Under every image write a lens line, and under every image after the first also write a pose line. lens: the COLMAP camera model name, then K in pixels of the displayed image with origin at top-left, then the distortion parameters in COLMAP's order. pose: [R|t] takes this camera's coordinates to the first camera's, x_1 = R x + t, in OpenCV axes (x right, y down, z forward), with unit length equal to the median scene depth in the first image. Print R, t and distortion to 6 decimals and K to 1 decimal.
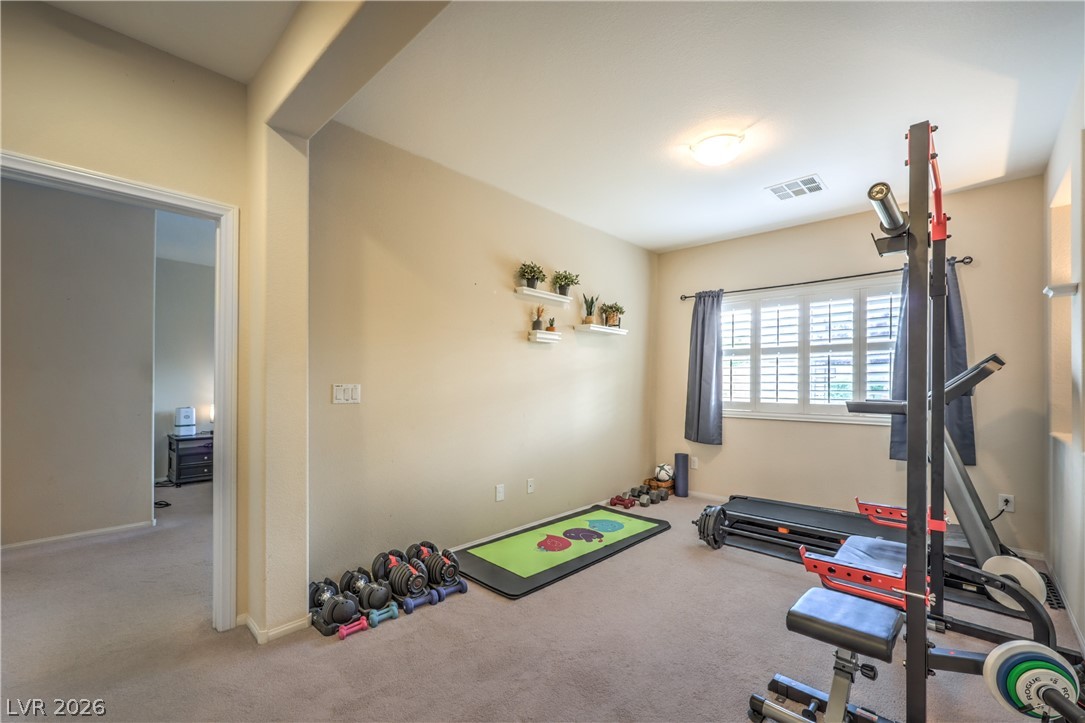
lens RADIAL K [[445.7, 0, 522.4], [0, 445.7, 381.4], [0, 0, 1]] dist [0.001188, 0.000374]
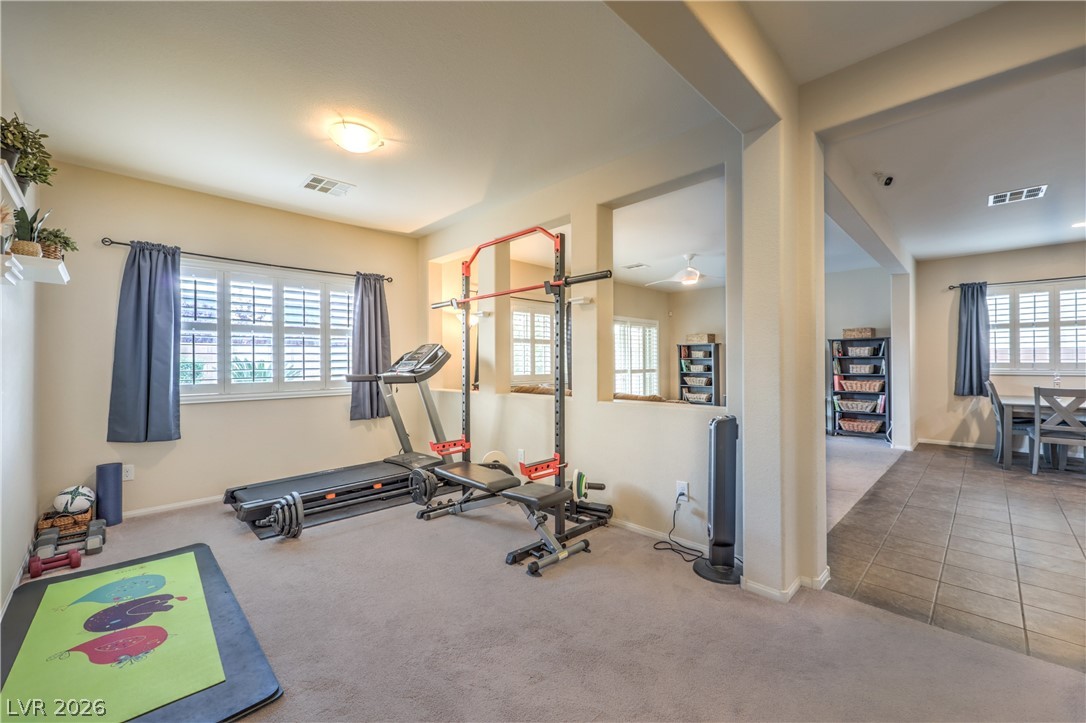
lens RADIAL K [[446.1, 0, 537.9], [0, 446.1, 363.2], [0, 0, 1]] dist [0.001188, 0.000374]
pose [[0.017207, -0.006461, 0.999831, -0.464542], [0.001034, 0.999979, 0.006445, 0.000133], [-0.999851, 0.000923, 0.017213, 0.435021]]
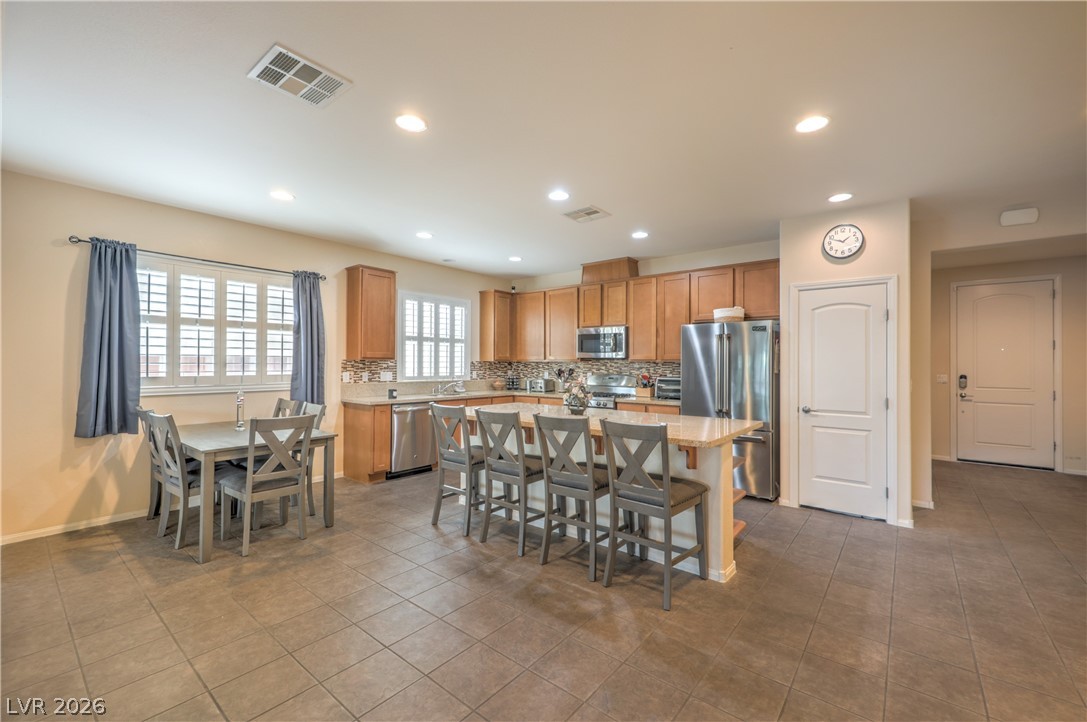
lens RADIAL K [[446.5, 0, 554.0], [0, 446.5, 357.3], [0, 0, 1]] dist [0.001188, 0.000374]
pose [[-0.992375, -0.012864, -0.122580, -0.106759], [-0.011285, 0.999844, -0.013568, -0.012774], [0.122735, -0.012081, -0.992366, 0.222398]]
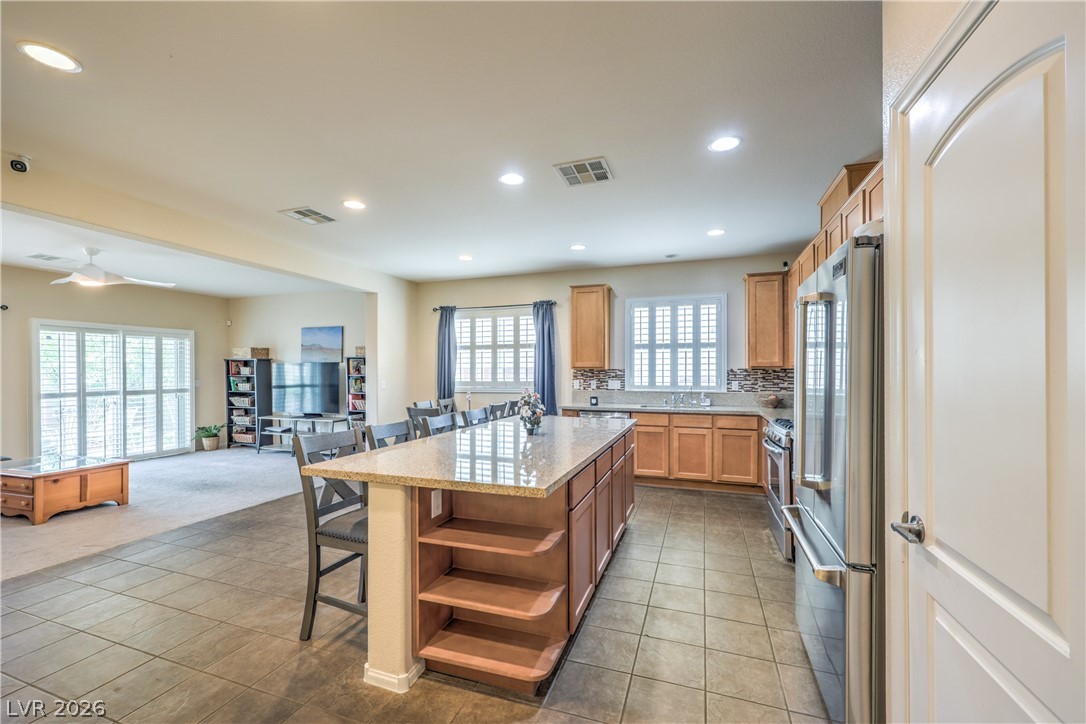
lens RADIAL K [[446.1, 0, 544.4], [0, 446.1, 366.6], [0, 0, 1]] dist [0.001188, 0.000374]
pose [[-0.431170, 0.008122, 0.902234, -0.495991], [0.001530, 0.999965, -0.008271, -0.013231], [-0.902270, -0.002185, -0.431167, -0.054683]]
